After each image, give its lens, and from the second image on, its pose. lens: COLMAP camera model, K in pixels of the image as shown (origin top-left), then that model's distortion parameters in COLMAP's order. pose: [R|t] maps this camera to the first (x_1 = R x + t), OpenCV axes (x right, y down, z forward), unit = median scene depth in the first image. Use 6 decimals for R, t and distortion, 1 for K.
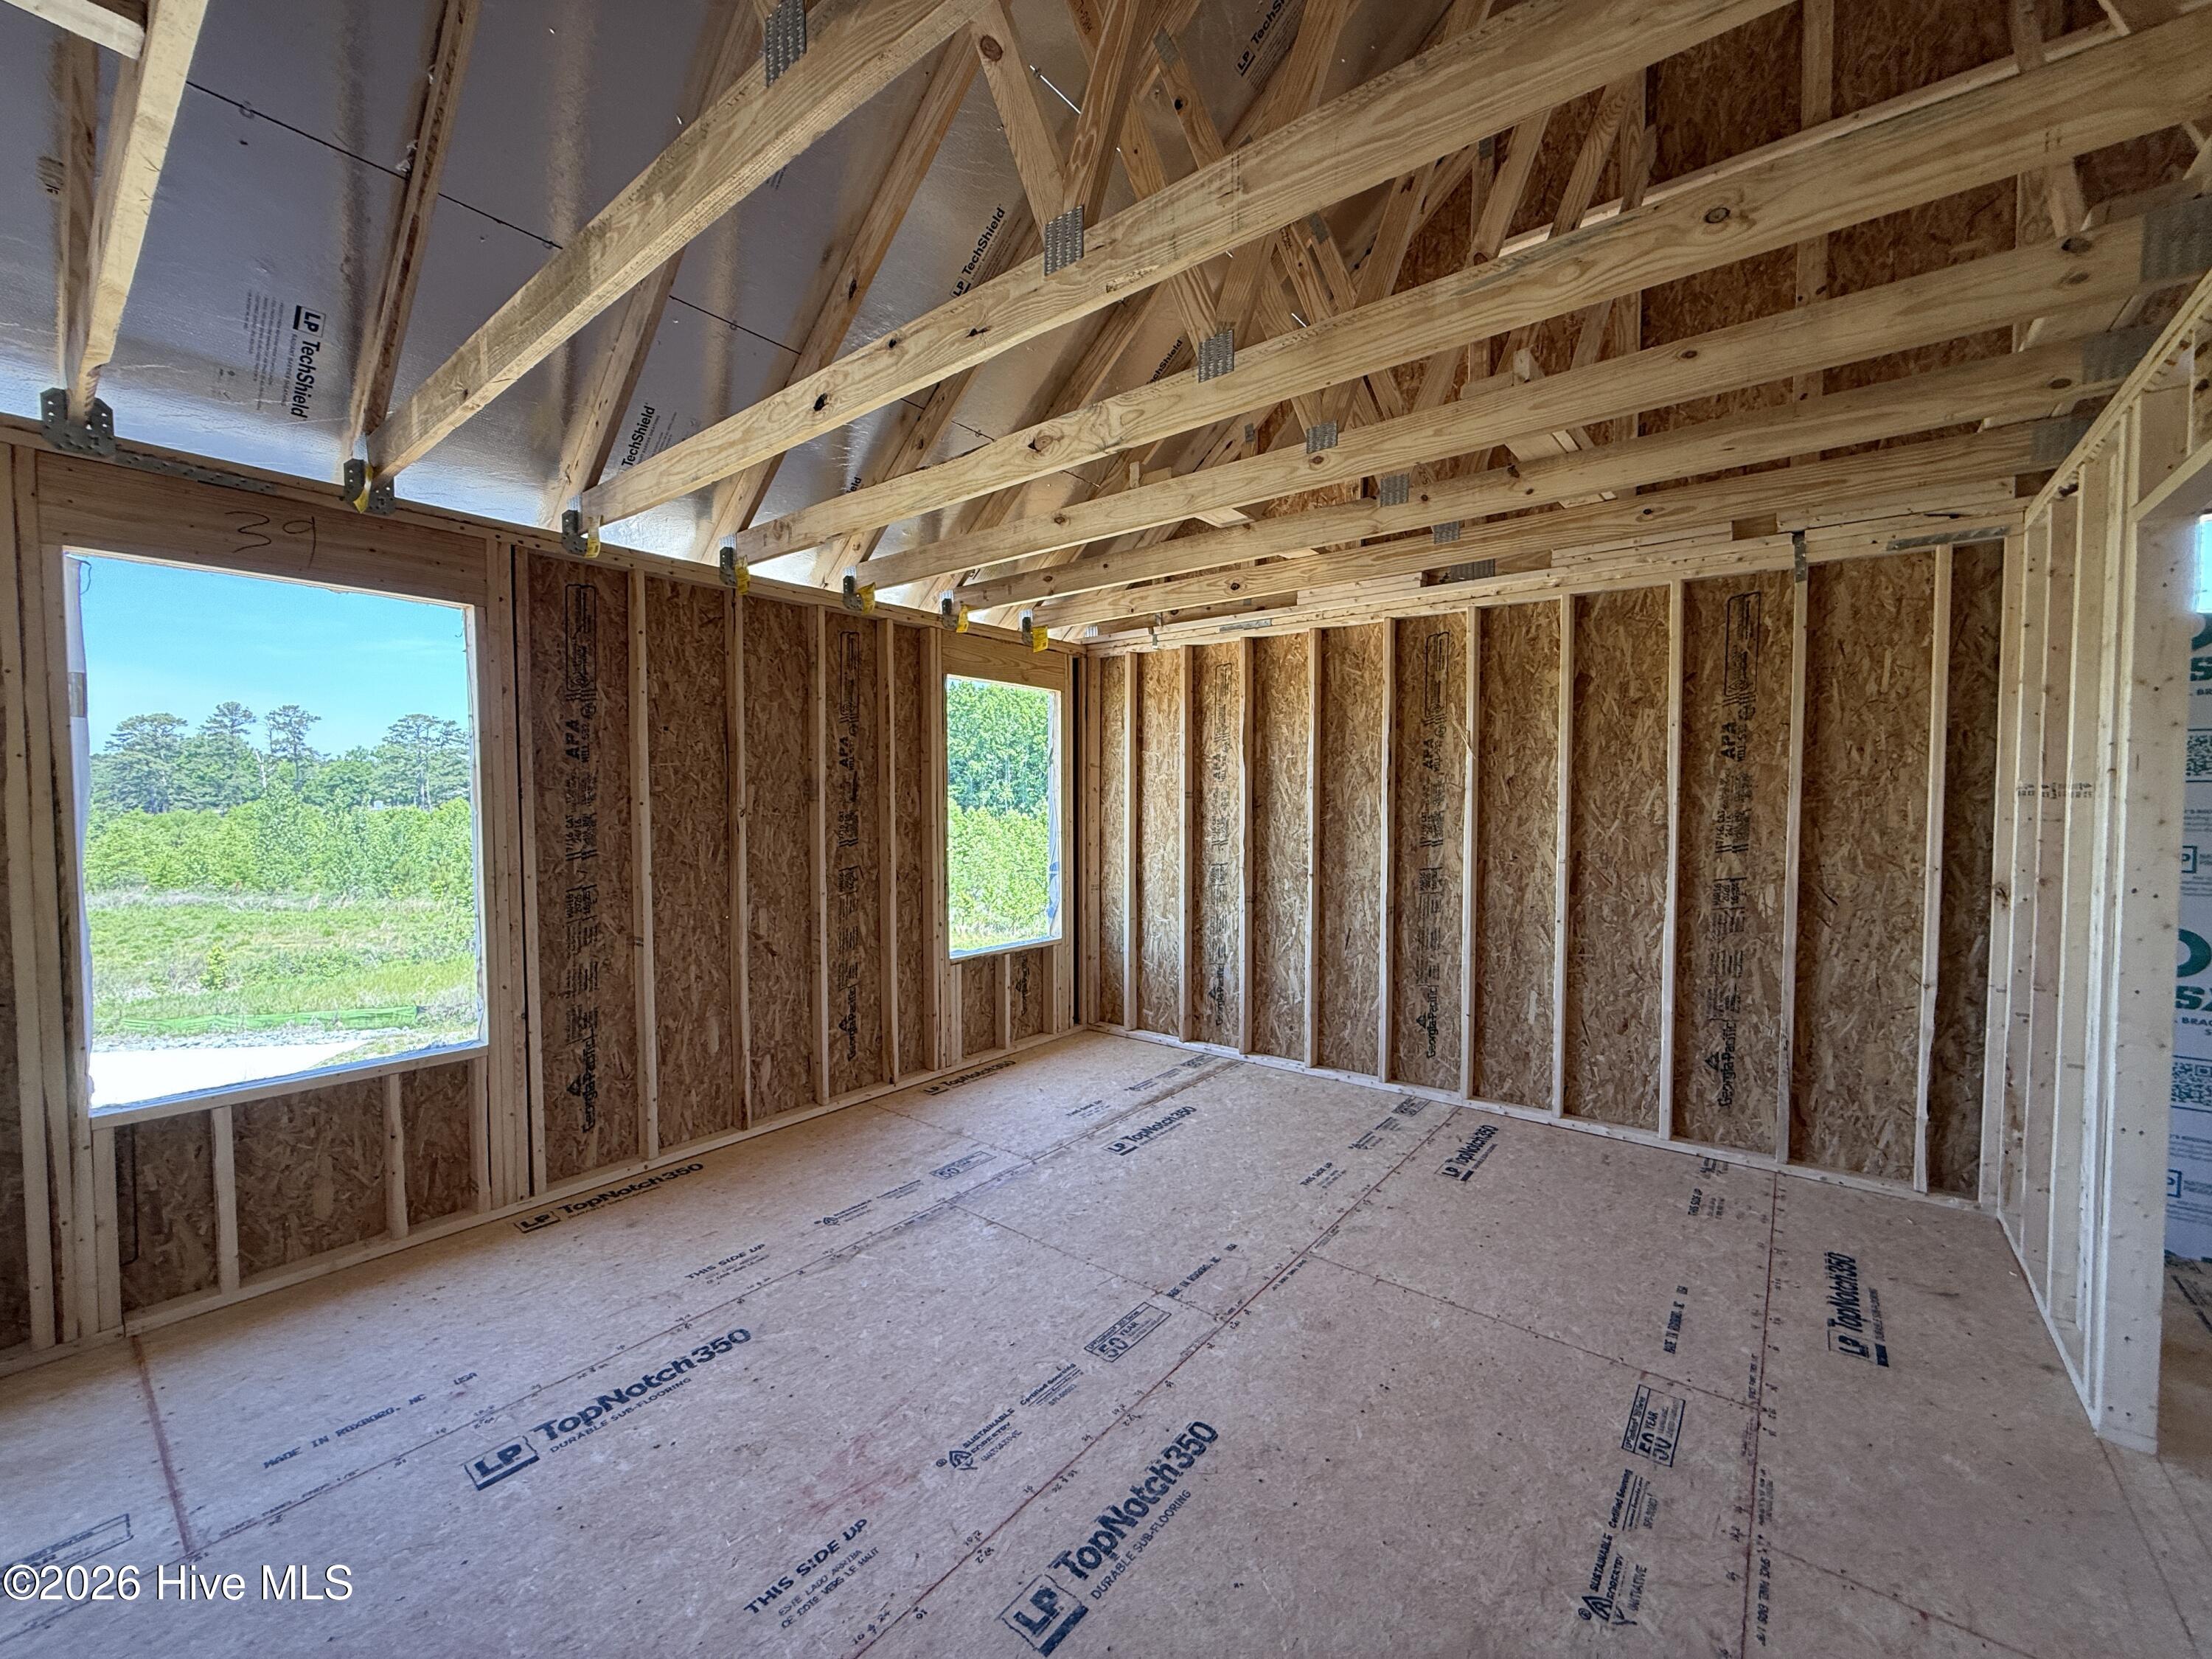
lens RADIAL K [[880.3, 0, 1100.0], [0, 880.3, 839.0], [0, 0, 1]] dist [-0.002265, -0.000259]
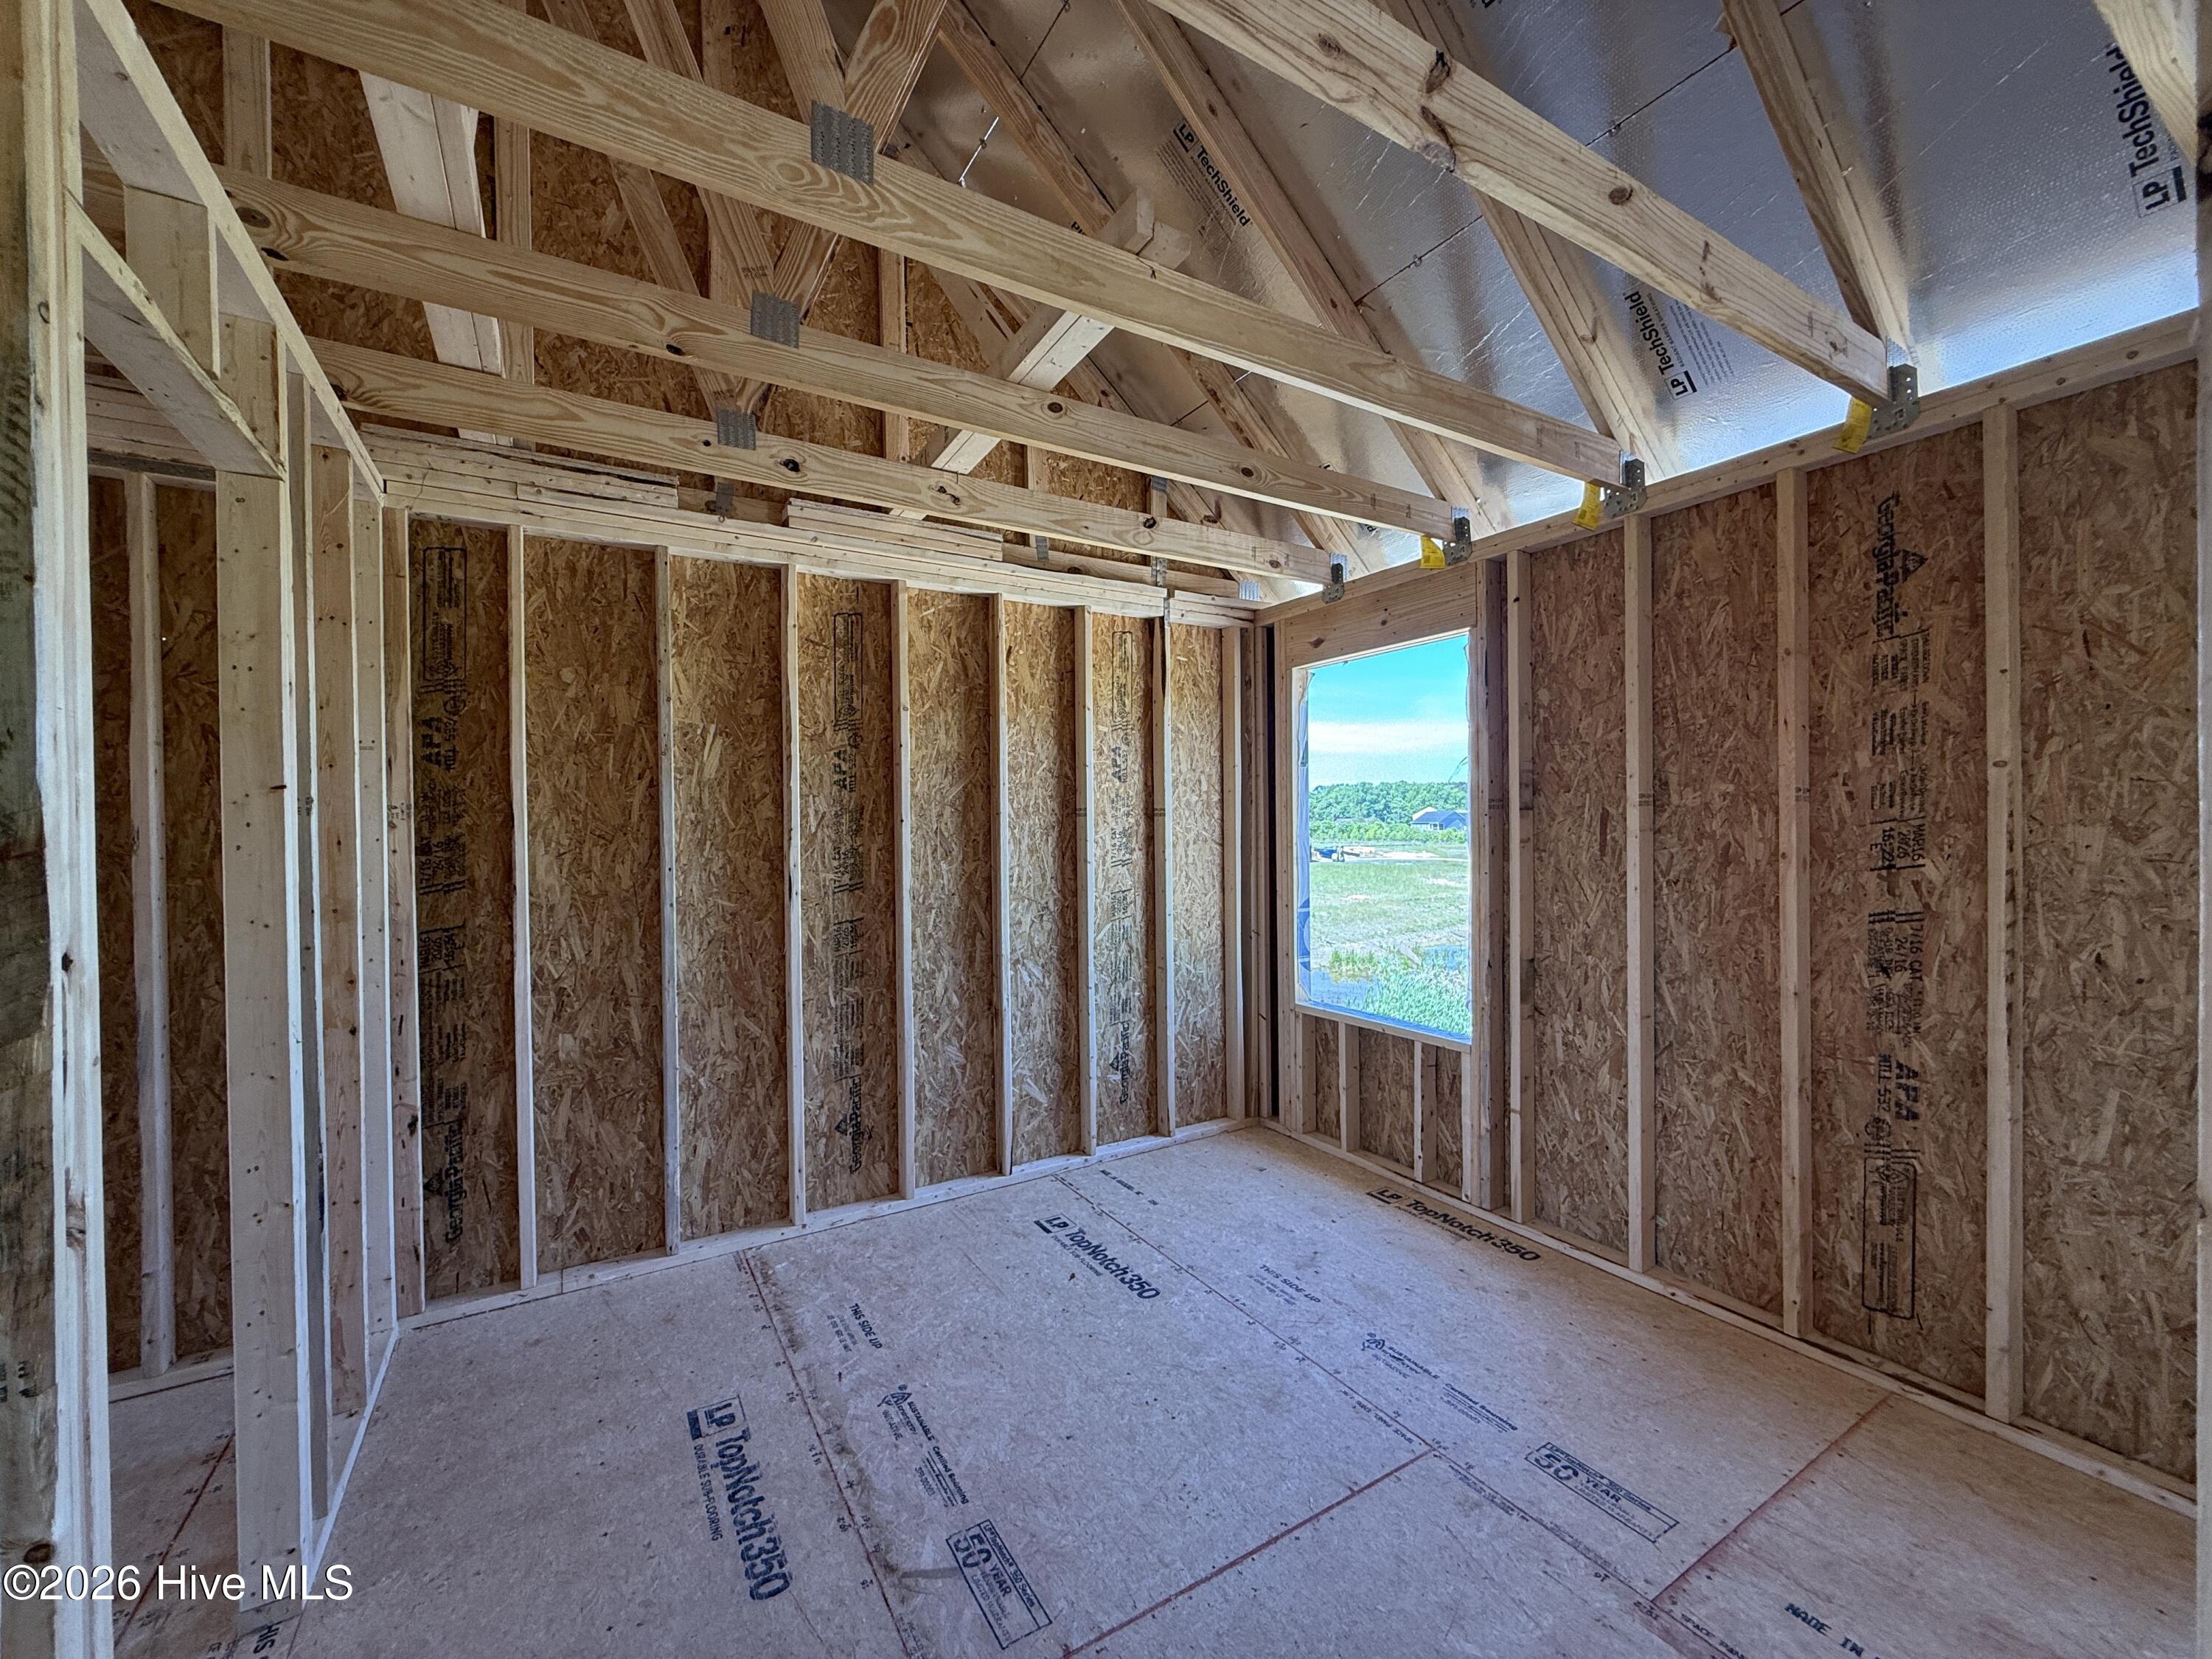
lens RADIAL K [[880.3, 0, 1117.6], [0, 880.3, 848.1], [0, 0, 1]] dist [-0.002265, -0.000259]
pose [[-0.342110, -0.008139, -0.939625, 0.721651], [-0.041404, 0.999122, 0.006421, 0.014674], [0.938747, 0.041101, -0.342146, 1.486767]]
